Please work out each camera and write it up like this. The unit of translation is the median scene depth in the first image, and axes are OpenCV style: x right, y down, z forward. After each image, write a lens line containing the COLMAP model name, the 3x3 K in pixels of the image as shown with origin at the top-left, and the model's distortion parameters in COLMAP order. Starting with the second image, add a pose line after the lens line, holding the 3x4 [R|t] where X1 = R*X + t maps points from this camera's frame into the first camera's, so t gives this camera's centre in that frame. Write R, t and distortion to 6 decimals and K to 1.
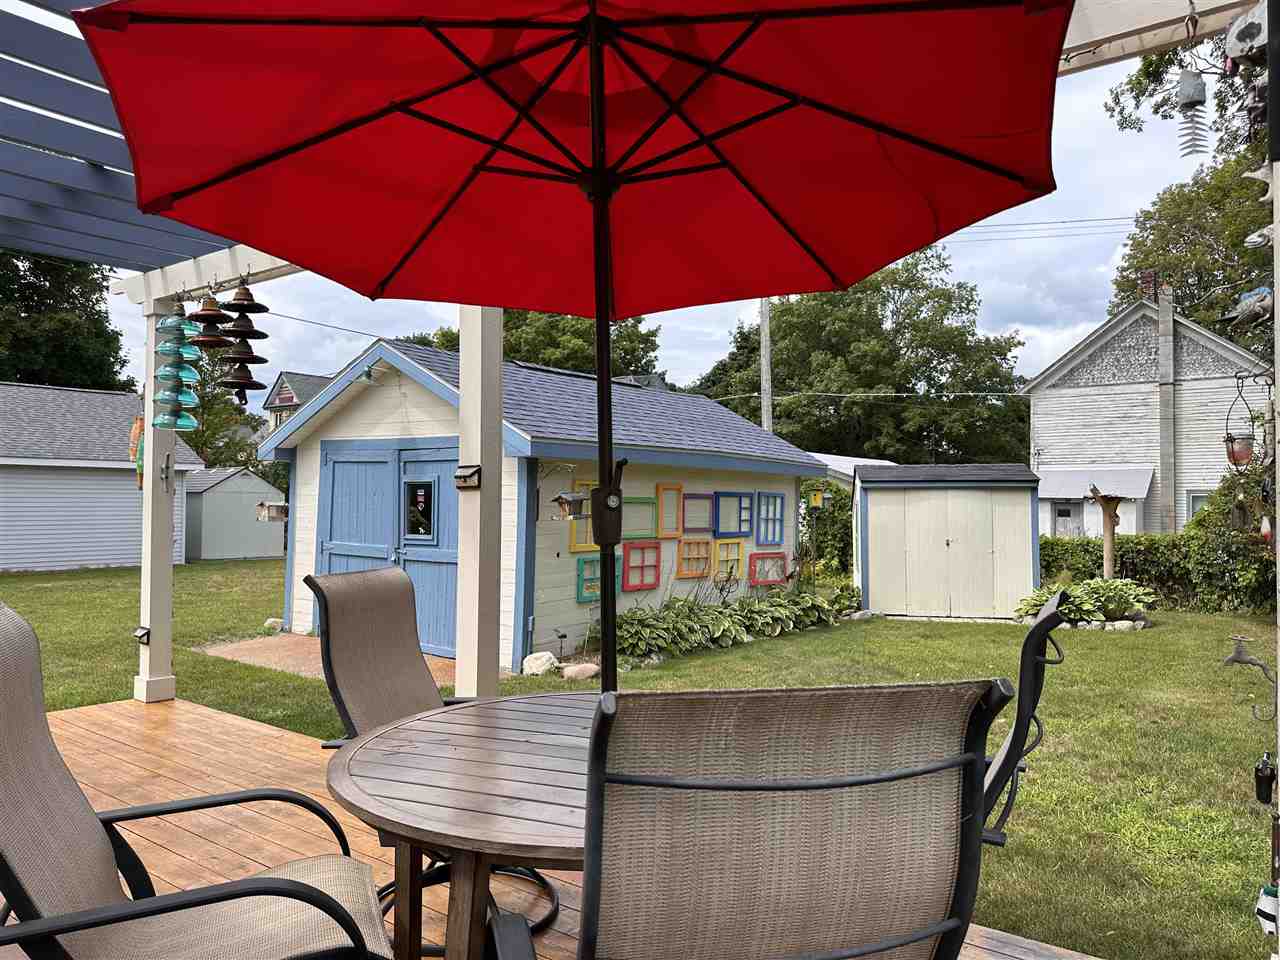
lens RADIAL K [[907.6, 0, 640.3], [0, 907.6, 478.5], [0, 0, 1]] dist [0.034899, -0.044161]
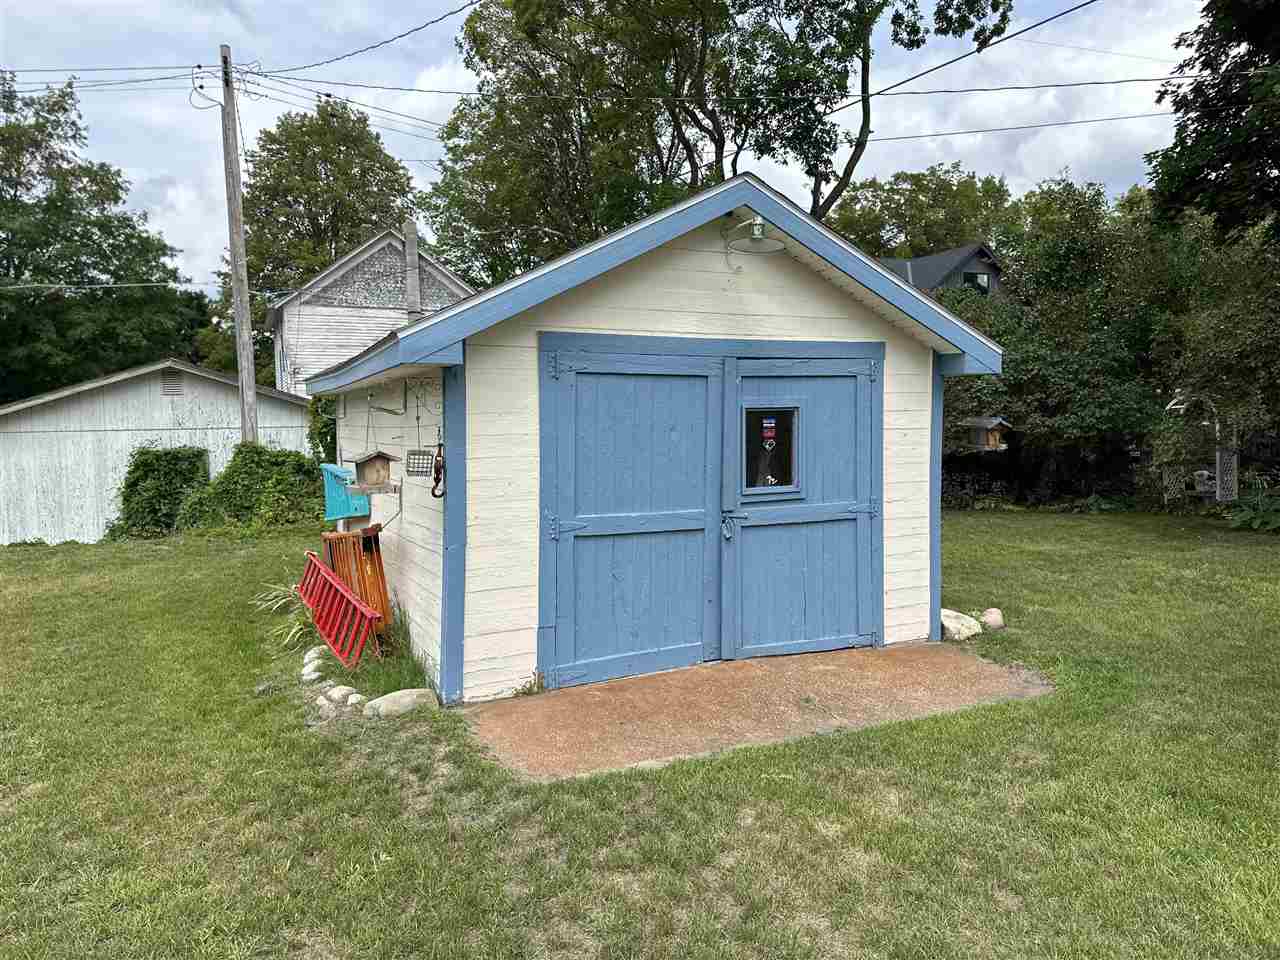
lens RADIAL K [[907.6, 0, 637.2], [0, 907.6, 478.2], [0, 0, 1]] dist [0.034899, -0.044161]
pose [[0.479392, -0.074781, 0.874409, -0.779950], [-0.003811, 0.996176, 0.087283, -0.002200], [-0.877593, -0.045175, 0.477274, 0.680907]]
